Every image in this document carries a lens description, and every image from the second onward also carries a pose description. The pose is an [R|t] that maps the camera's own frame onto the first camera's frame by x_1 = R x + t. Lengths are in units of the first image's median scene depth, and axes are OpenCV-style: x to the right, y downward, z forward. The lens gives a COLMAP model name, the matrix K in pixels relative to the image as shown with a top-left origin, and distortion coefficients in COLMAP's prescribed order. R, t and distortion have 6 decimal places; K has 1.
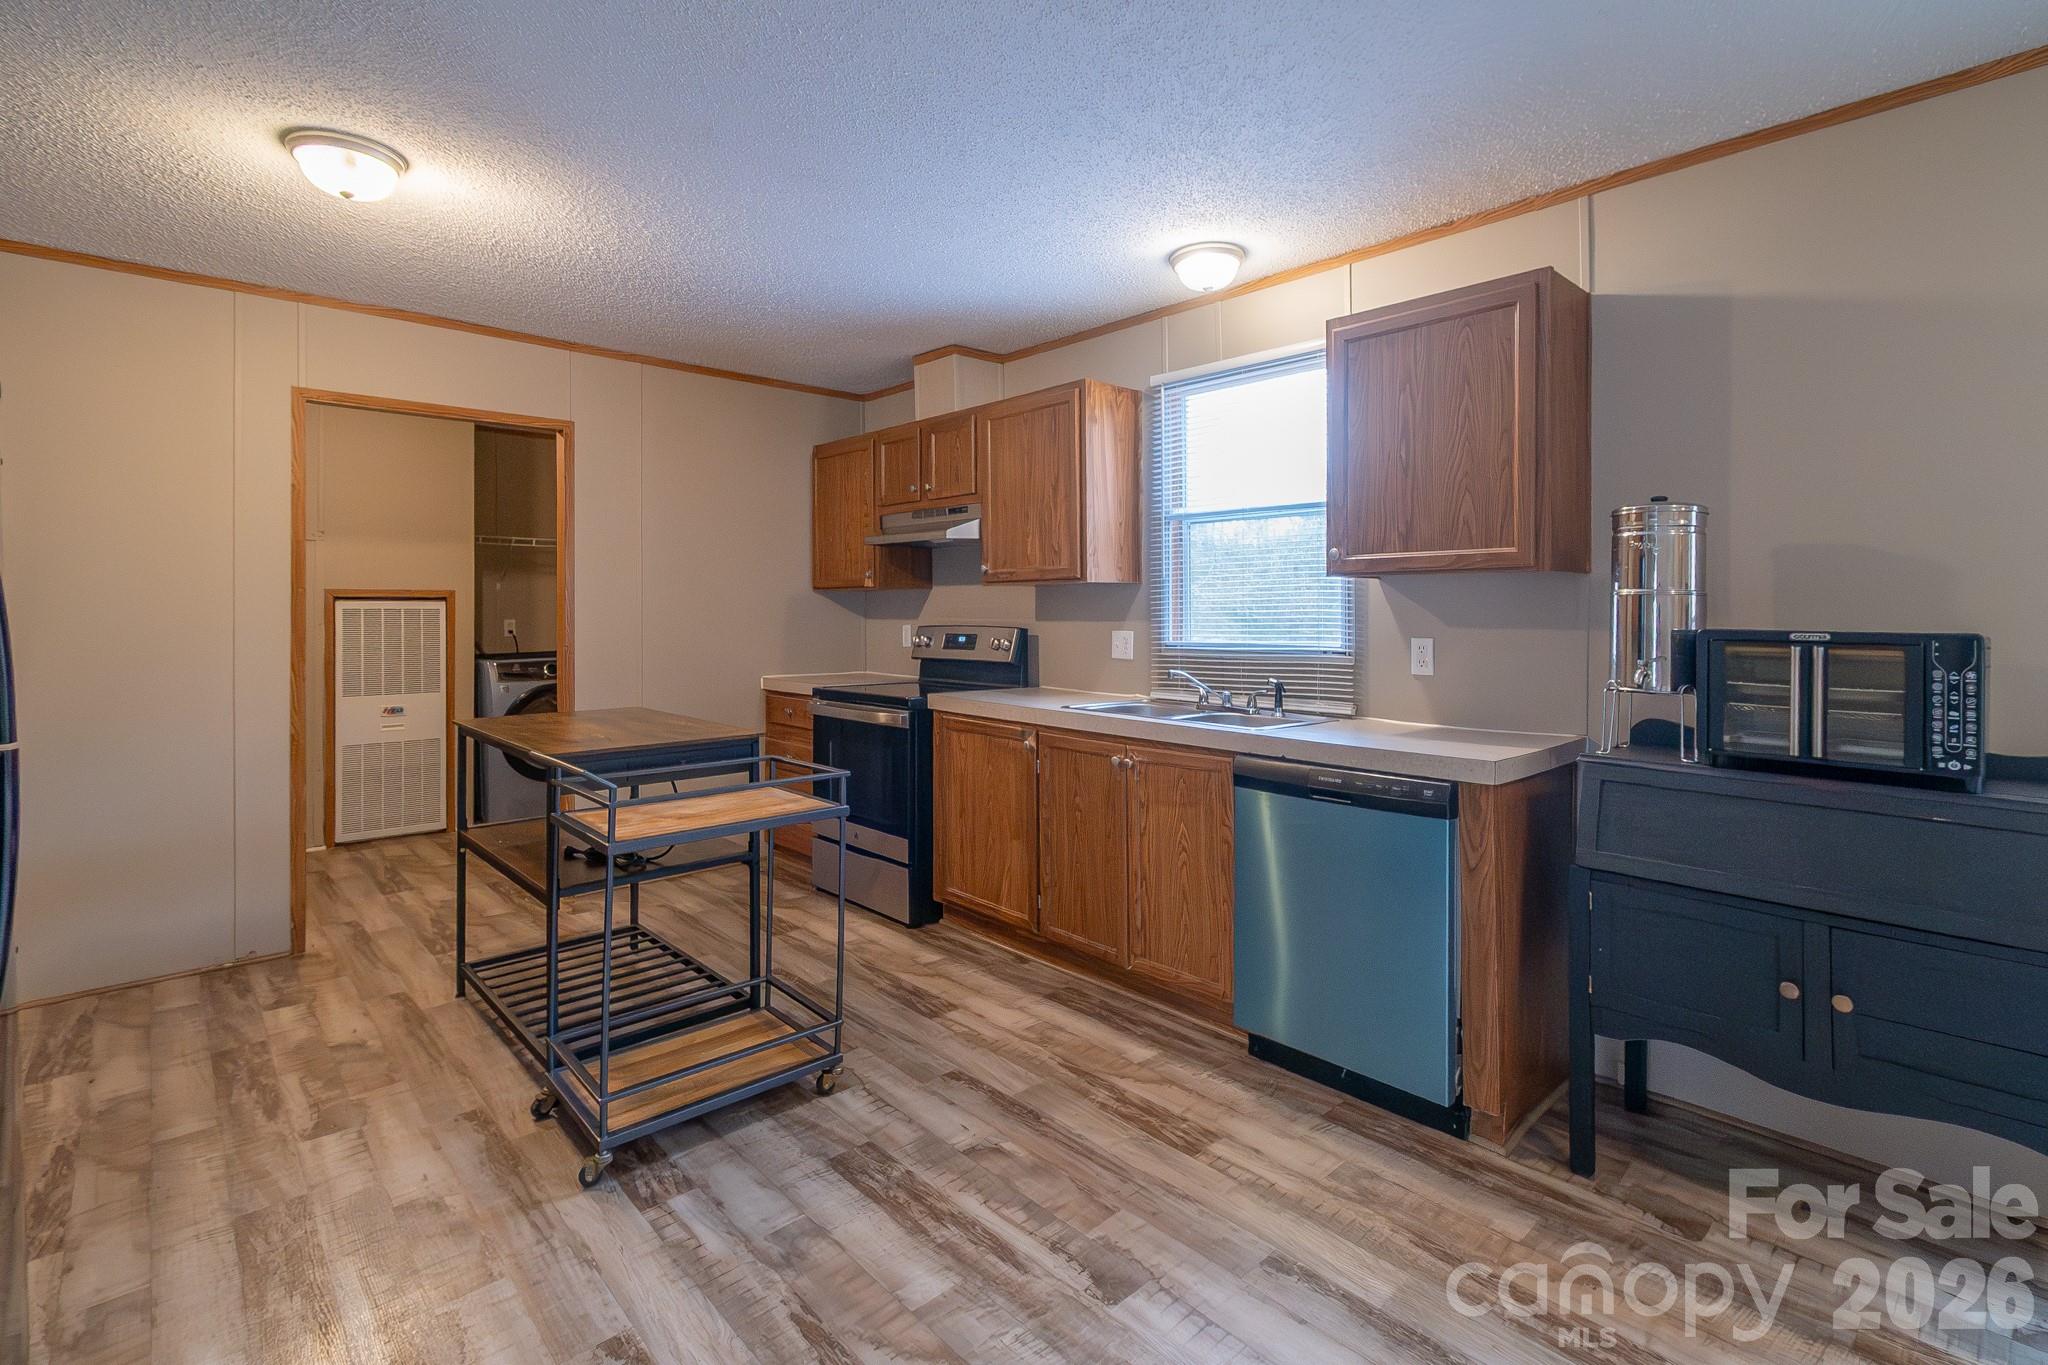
lens RADIAL K [[941.9, 0, 1055.1], [0, 941.9, 619.0], [0, 0, 1]] dist [-0.000245, -0.001830]
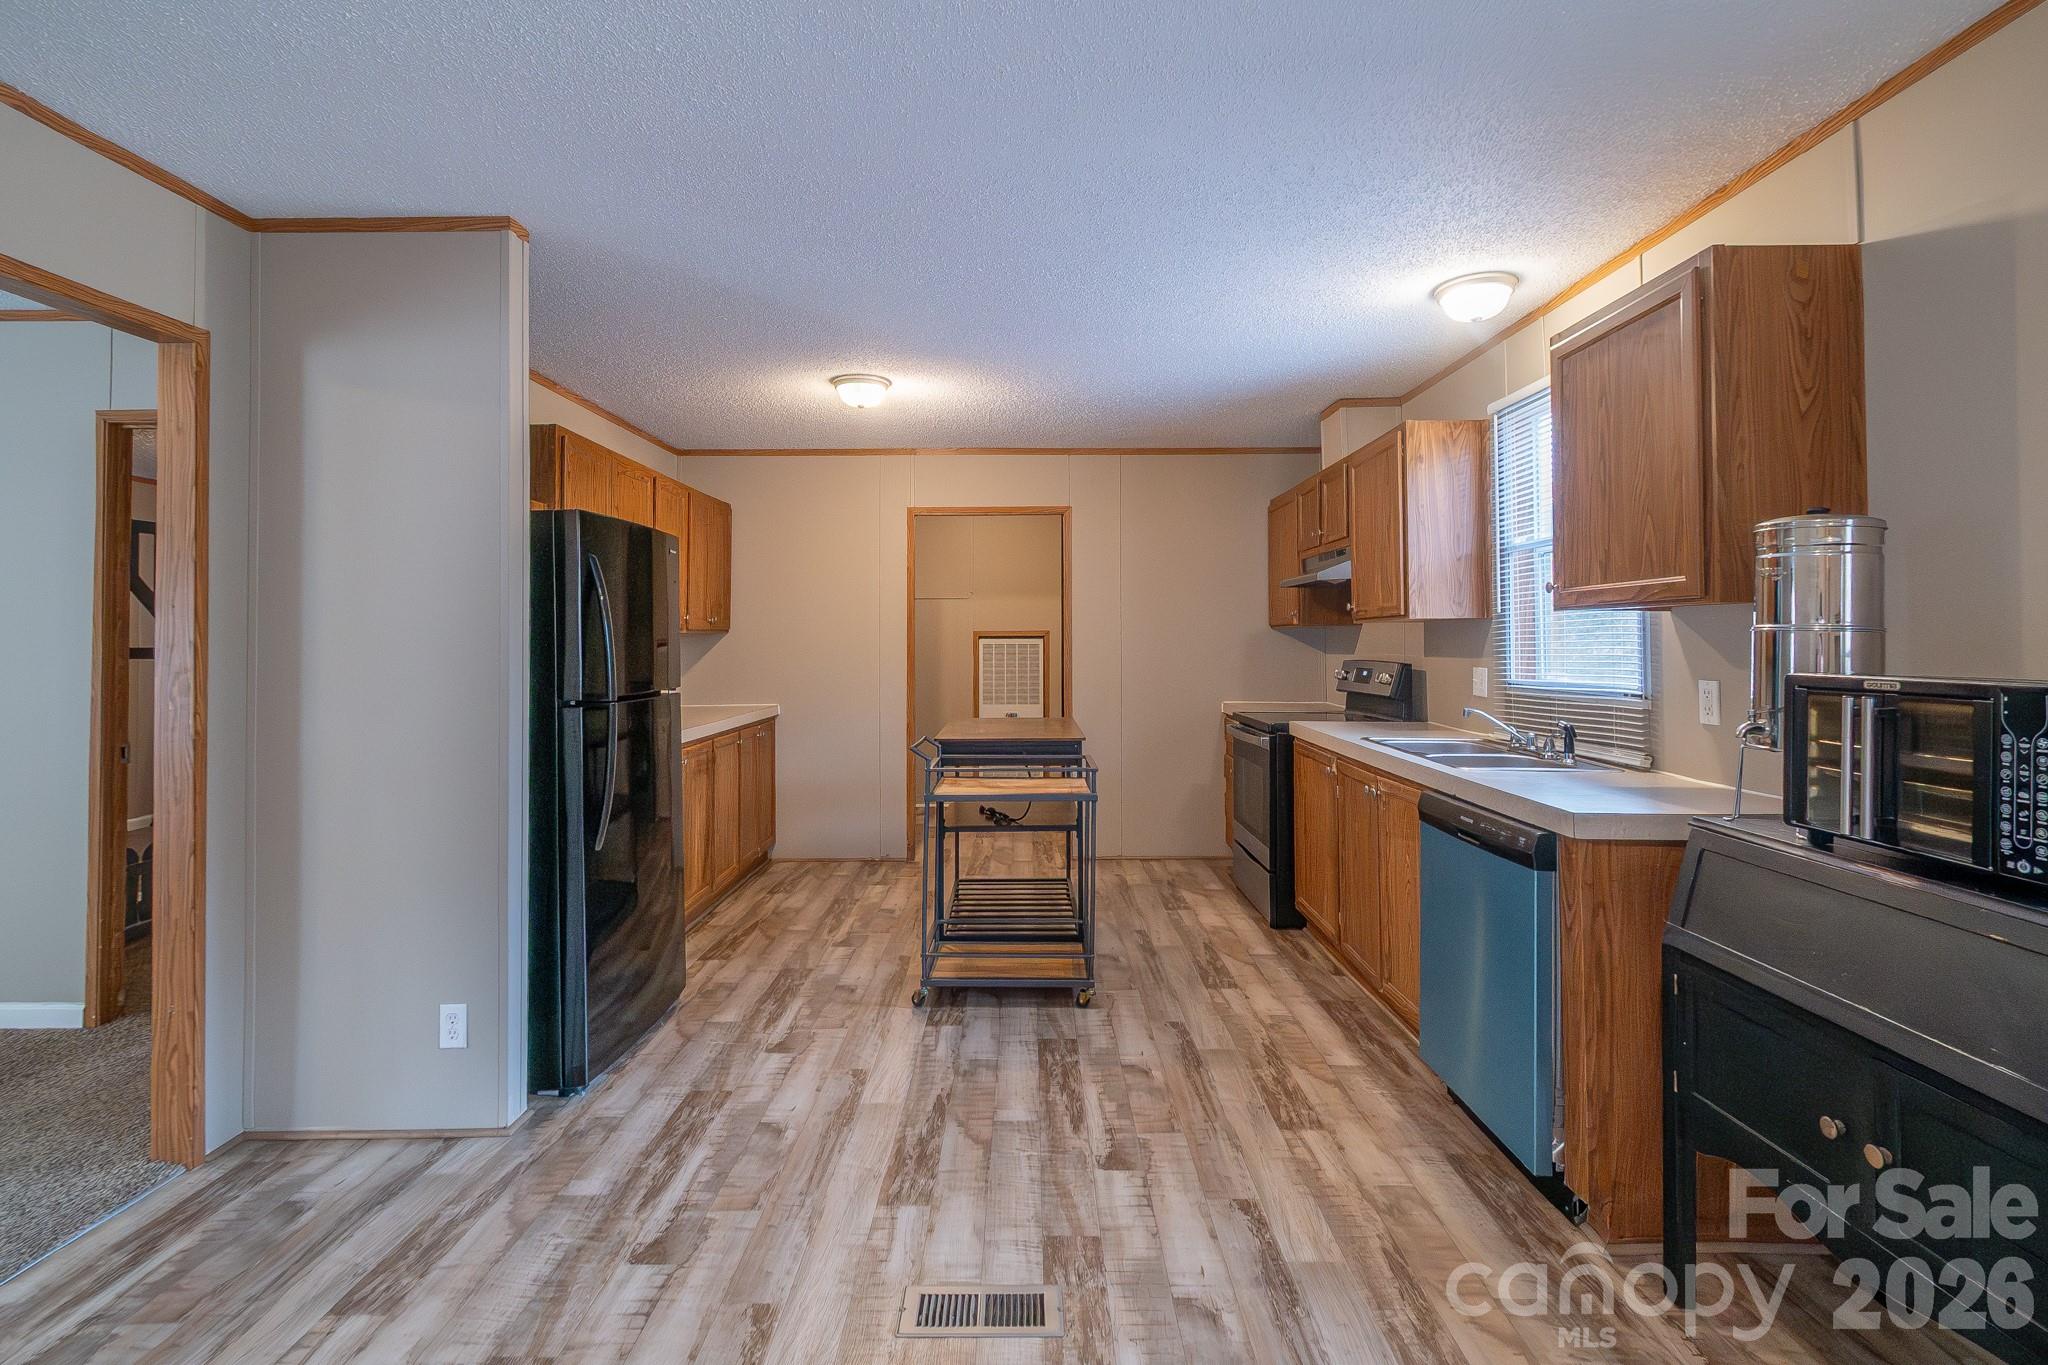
lens RADIAL K [[941.9, 0, 1022.5], [0, 941.9, 630.0], [0, 0, 1]] dist [-0.000245, -0.001830]
pose [[0.723899, -0.010458, -0.689827, 0.612351], [-0.005145, 0.999775, -0.020556, -0.005253], [0.689887, 0.018429, 0.723683, -0.040073]]
